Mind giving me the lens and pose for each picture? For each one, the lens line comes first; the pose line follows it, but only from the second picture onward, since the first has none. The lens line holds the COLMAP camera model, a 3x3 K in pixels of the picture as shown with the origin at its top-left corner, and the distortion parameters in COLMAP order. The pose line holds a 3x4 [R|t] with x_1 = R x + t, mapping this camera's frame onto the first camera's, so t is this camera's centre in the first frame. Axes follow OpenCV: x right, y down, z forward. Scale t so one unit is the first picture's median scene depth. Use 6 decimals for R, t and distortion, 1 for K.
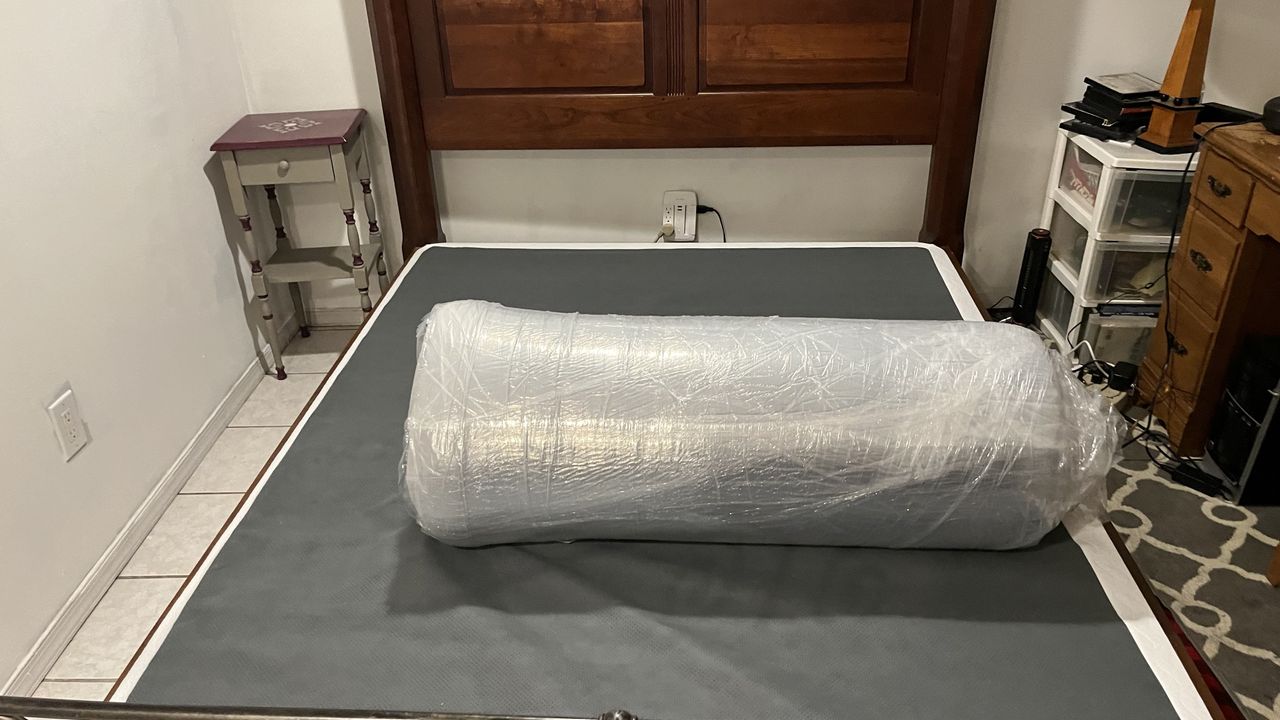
lens RADIAL K [[1011.5, 0, 660.3], [0, 1011.5, 360.3], [0, 0, 1]] dist [0.056714, -0.130801]
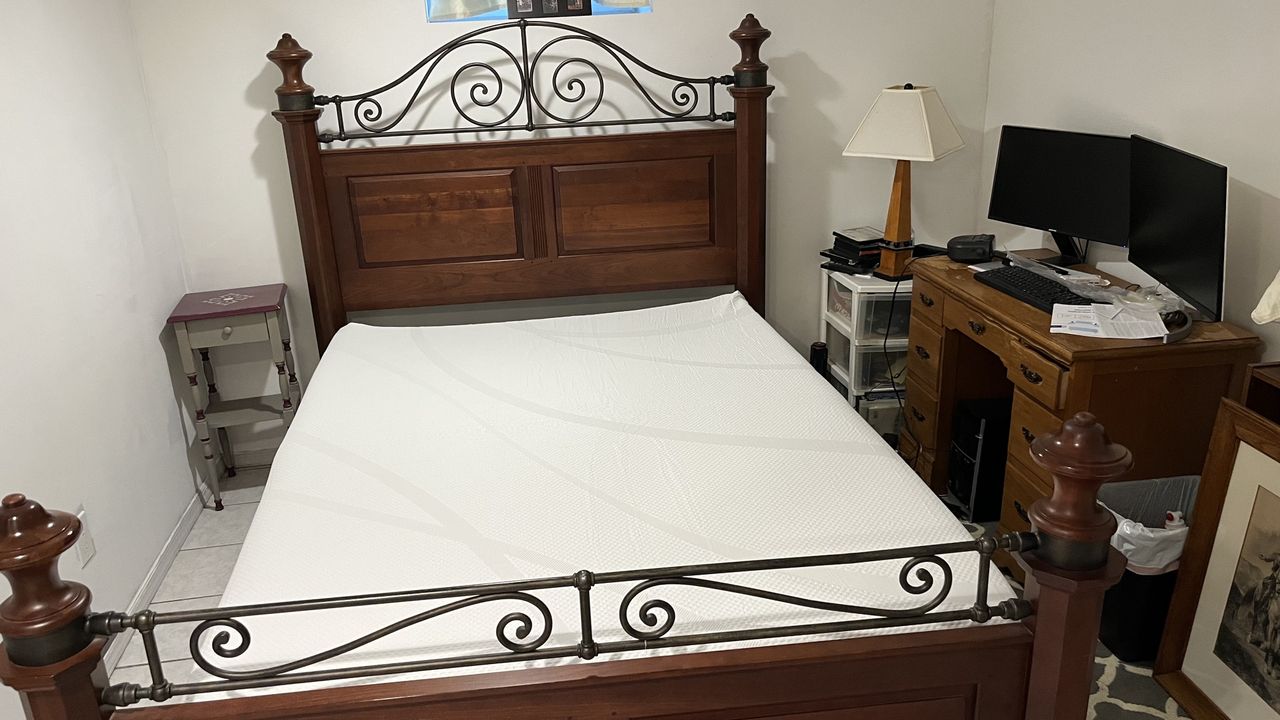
lens RADIAL K [[1011.5, 0, 660.3], [0, 1011.5, 360.3], [0, 0, 1]] dist [0.056714, -0.130801]
pose [[0.984303, -0.068463, 0.162665, -0.056228], [0.092755, 0.984810, -0.146783, 0.077890], [-0.150145, 0.159567, 0.975702, -0.293790]]
